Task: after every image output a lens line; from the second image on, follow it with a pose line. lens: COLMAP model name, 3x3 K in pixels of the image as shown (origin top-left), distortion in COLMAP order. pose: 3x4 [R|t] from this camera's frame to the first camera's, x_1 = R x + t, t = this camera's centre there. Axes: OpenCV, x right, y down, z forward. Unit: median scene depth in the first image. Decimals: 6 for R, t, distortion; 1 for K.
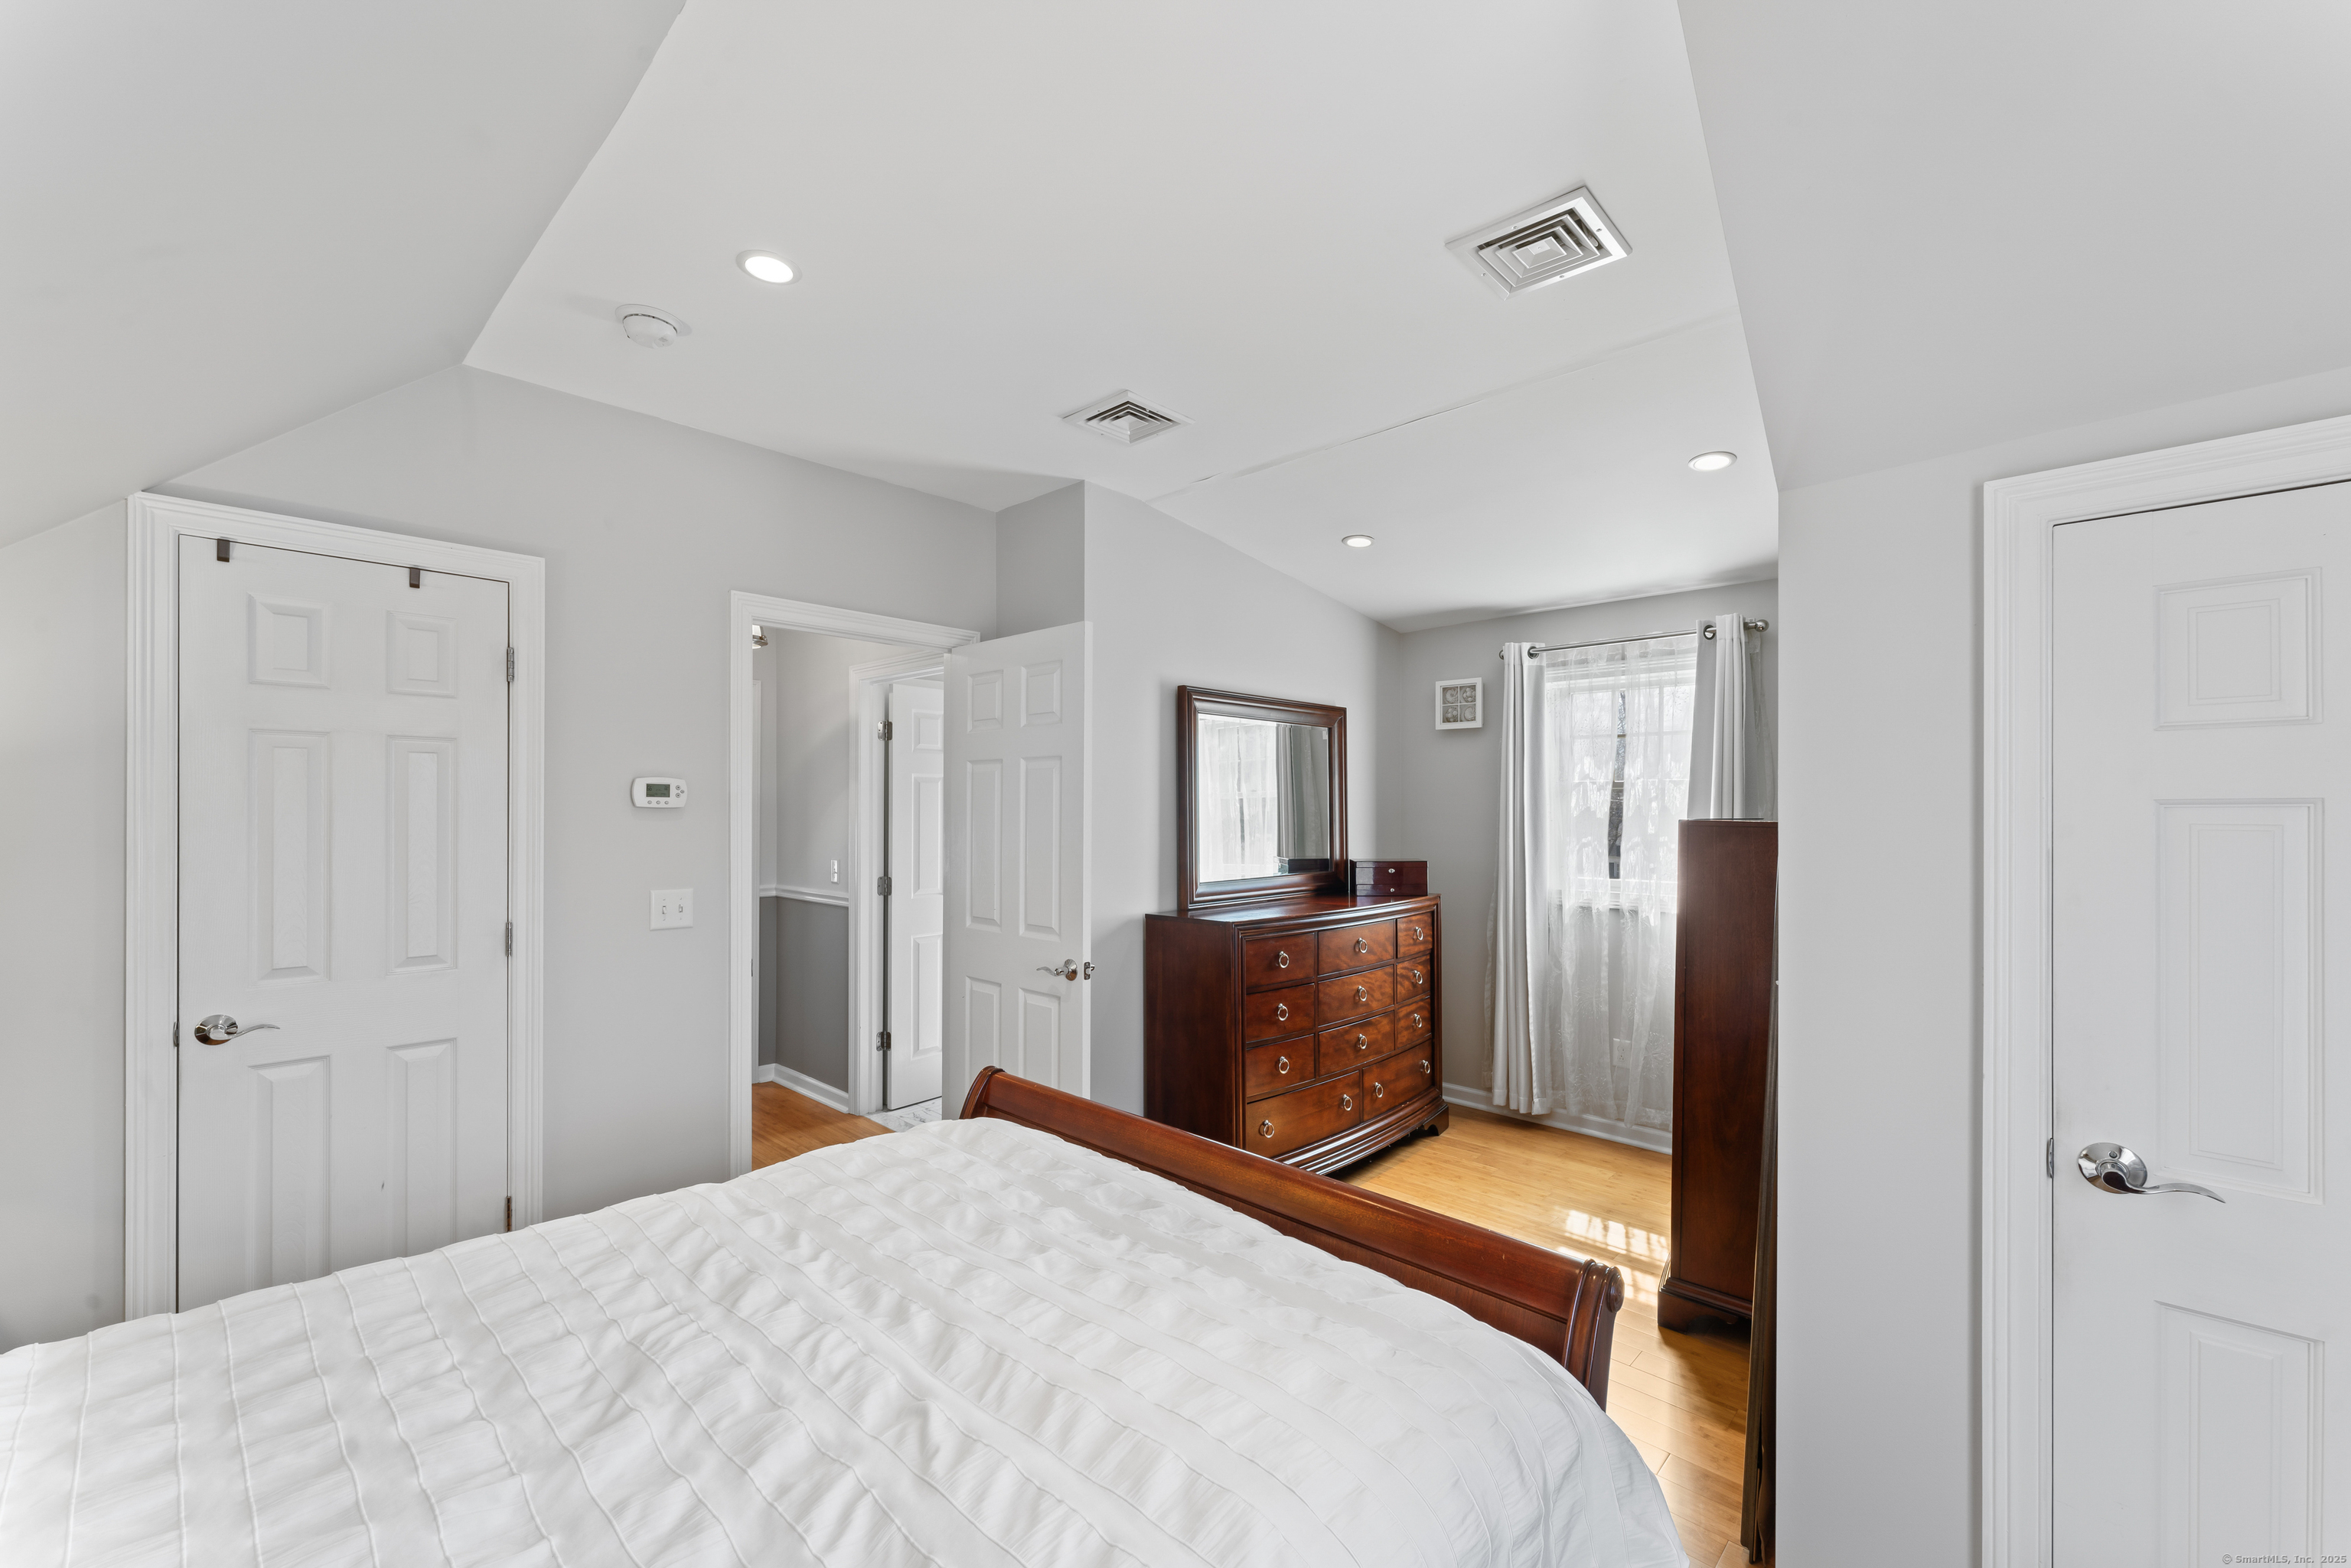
lens RADIAL K [[948.9, 0, 1213.4], [0, 948.9, 810.9], [0, 0, 1]] dist [-0.001422, 0.001293]
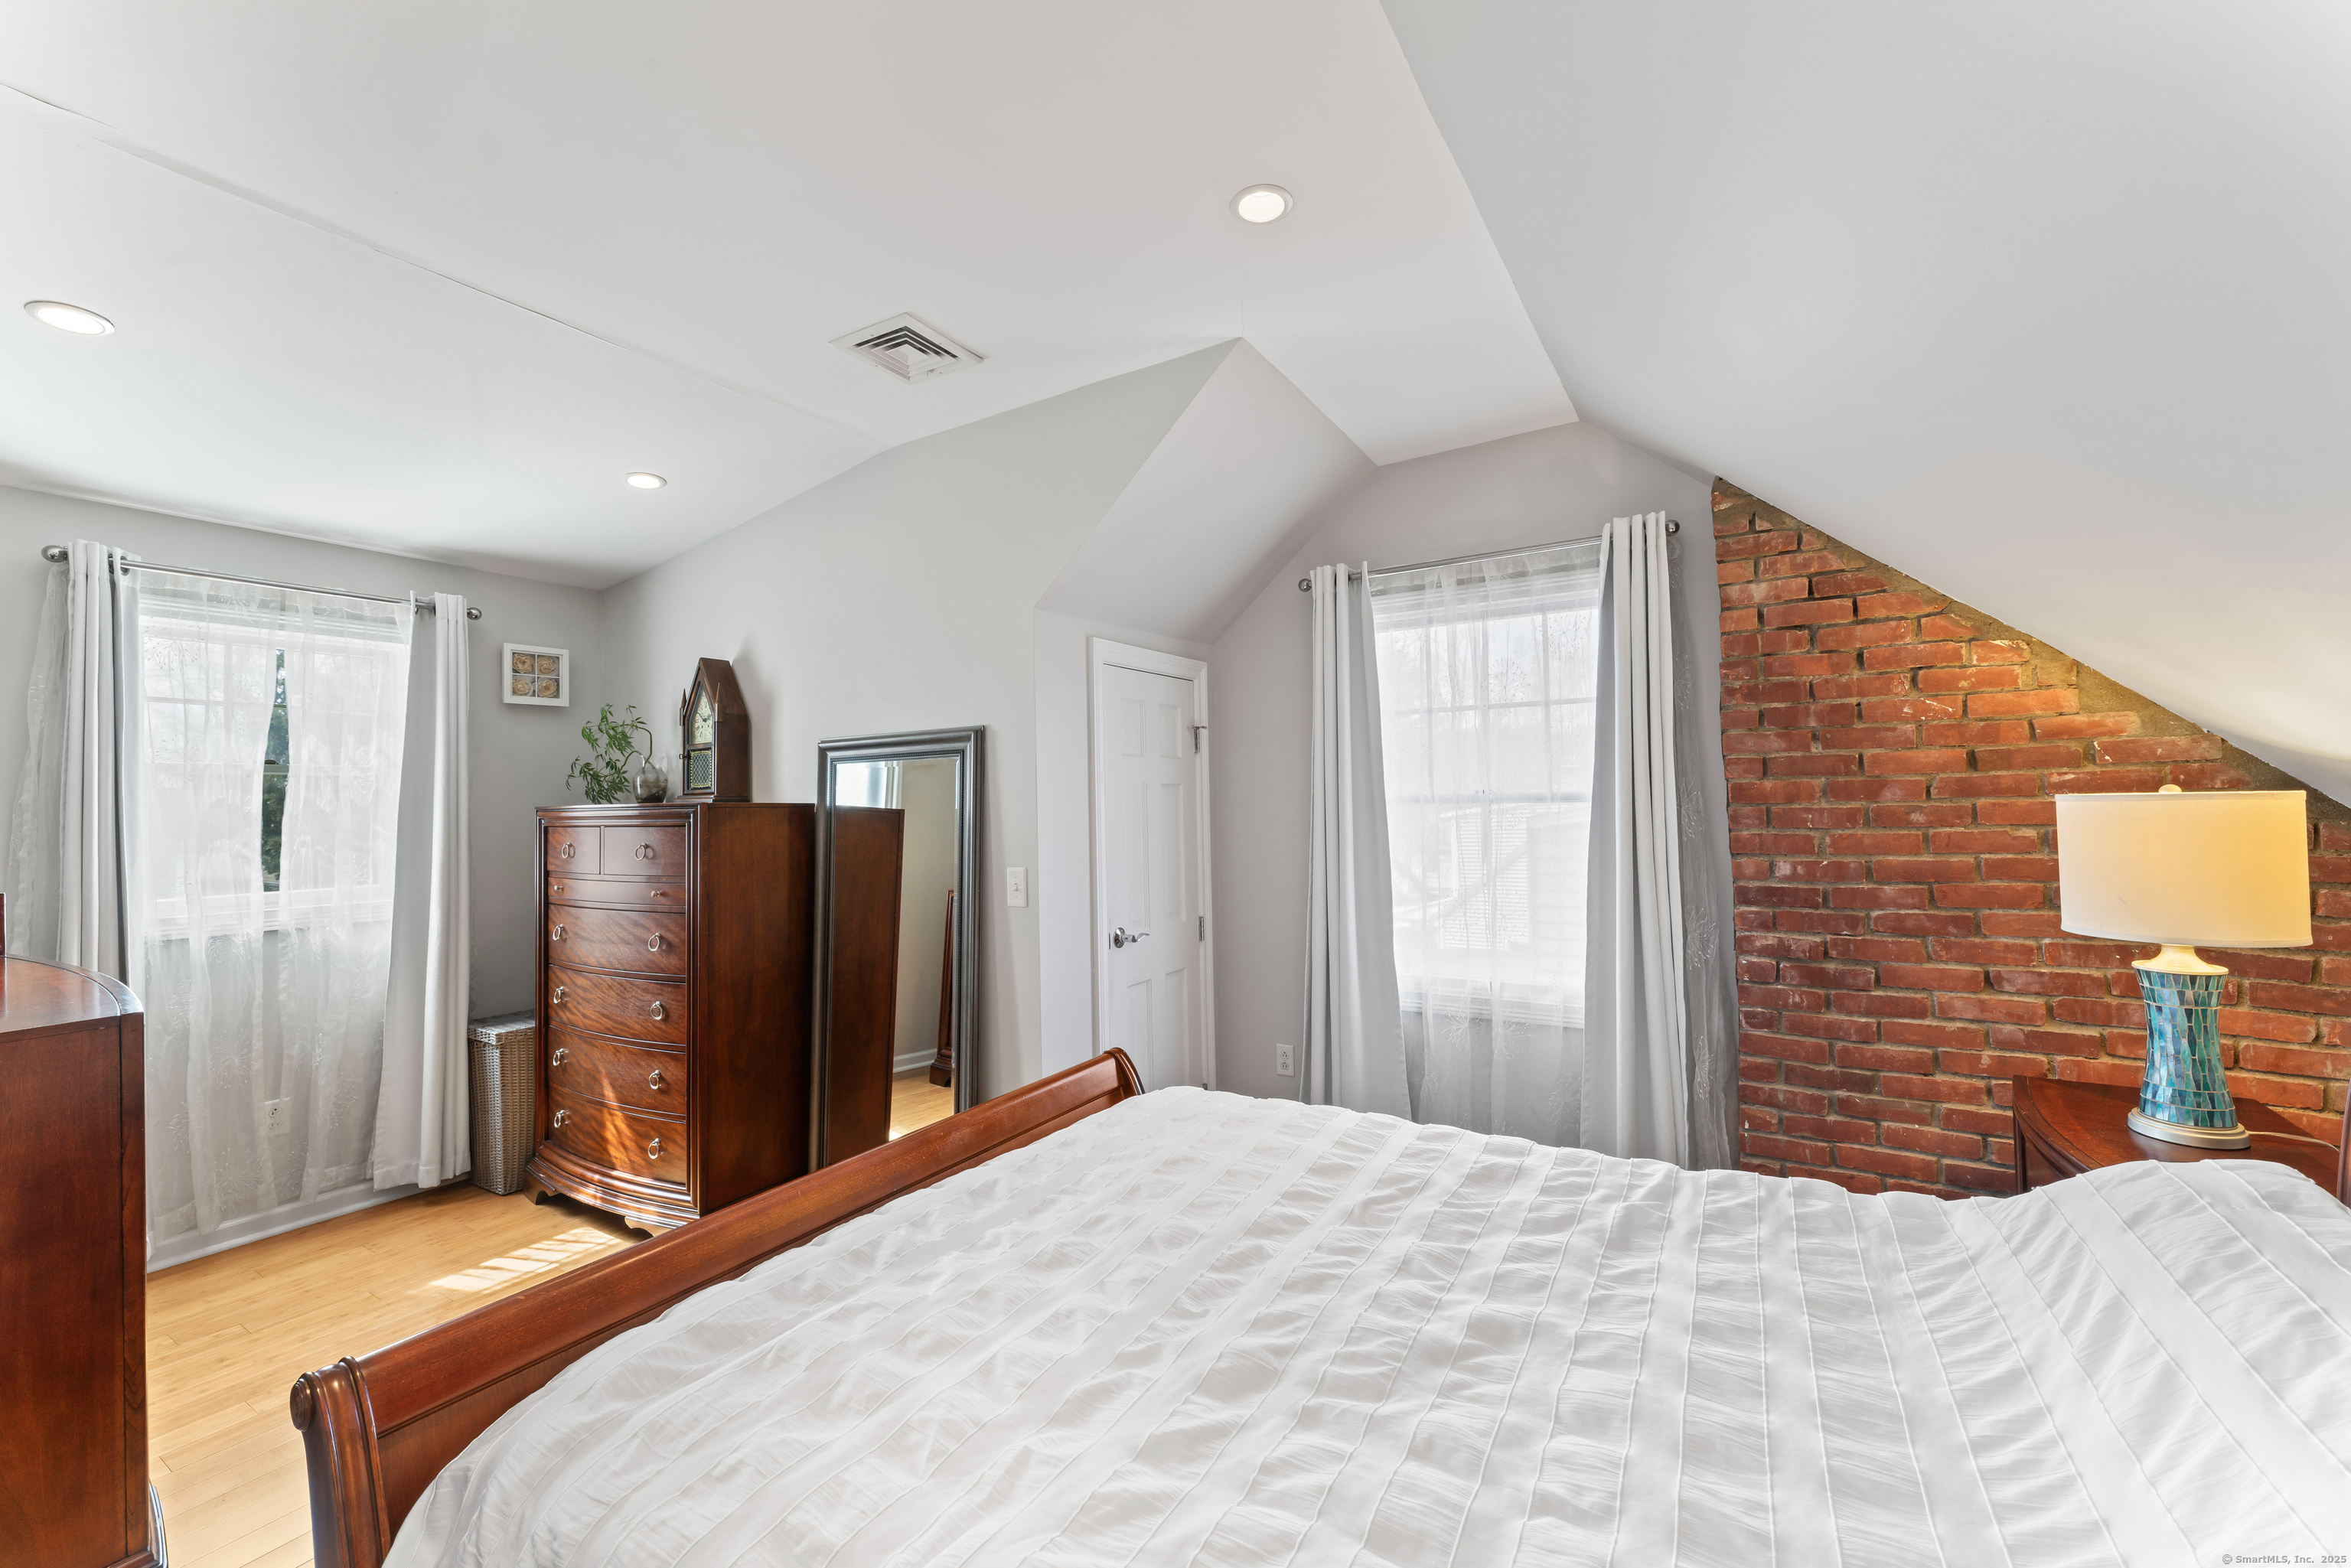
lens RADIAL K [[948.9, 0, 1180.0], [0, 948.9, 785.2], [0, 0, 1]] dist [-0.001422, 0.001293]
pose [[-0.199977, 0.016285, 0.979665, -0.519862], [0.003963, 0.999867, -0.015812, -0.000203], [-0.979793, 0.000720, -0.200015, 0.469291]]
